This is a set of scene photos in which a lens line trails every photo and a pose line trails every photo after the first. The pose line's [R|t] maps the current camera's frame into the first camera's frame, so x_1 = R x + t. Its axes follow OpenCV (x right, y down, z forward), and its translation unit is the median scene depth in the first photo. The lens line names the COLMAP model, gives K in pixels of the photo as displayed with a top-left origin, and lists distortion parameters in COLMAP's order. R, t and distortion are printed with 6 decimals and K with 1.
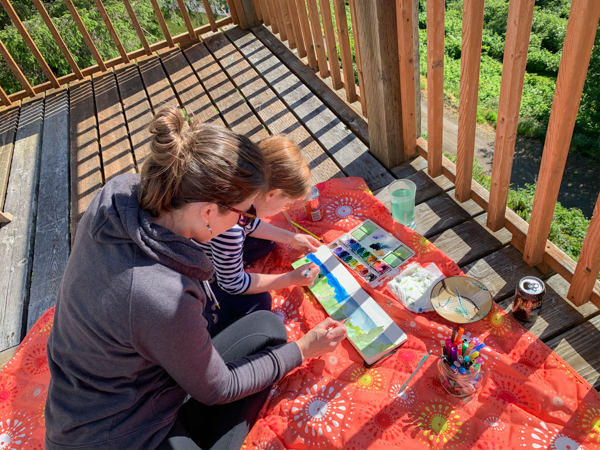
lens RADIAL K [[457.7, 0, 300.0], [0, 457.7, 225.0], [0, 0, 1]] dist [-0.005785, -0.005087]
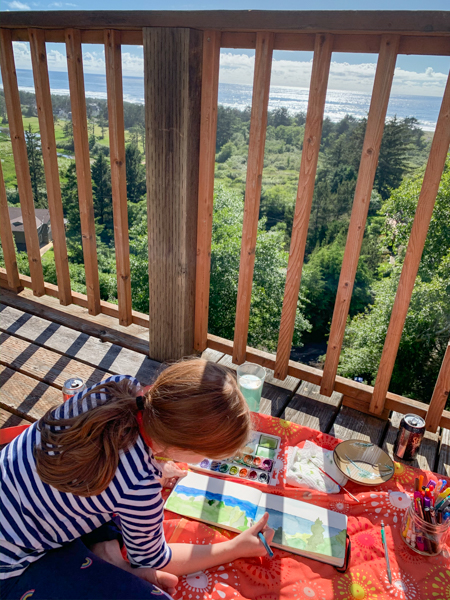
lens RADIAL K [[457.7, 0, 225.0], [0, 457.7, 300.0], [0, 0, 1]] dist [-0.005785, -0.005087]
pose [[0.736324, -0.055134, 0.674379, -0.452177], [0.294399, 0.923495, -0.245940, -0.002437], [-0.609226, 0.379628, 0.696223, 0.325413]]
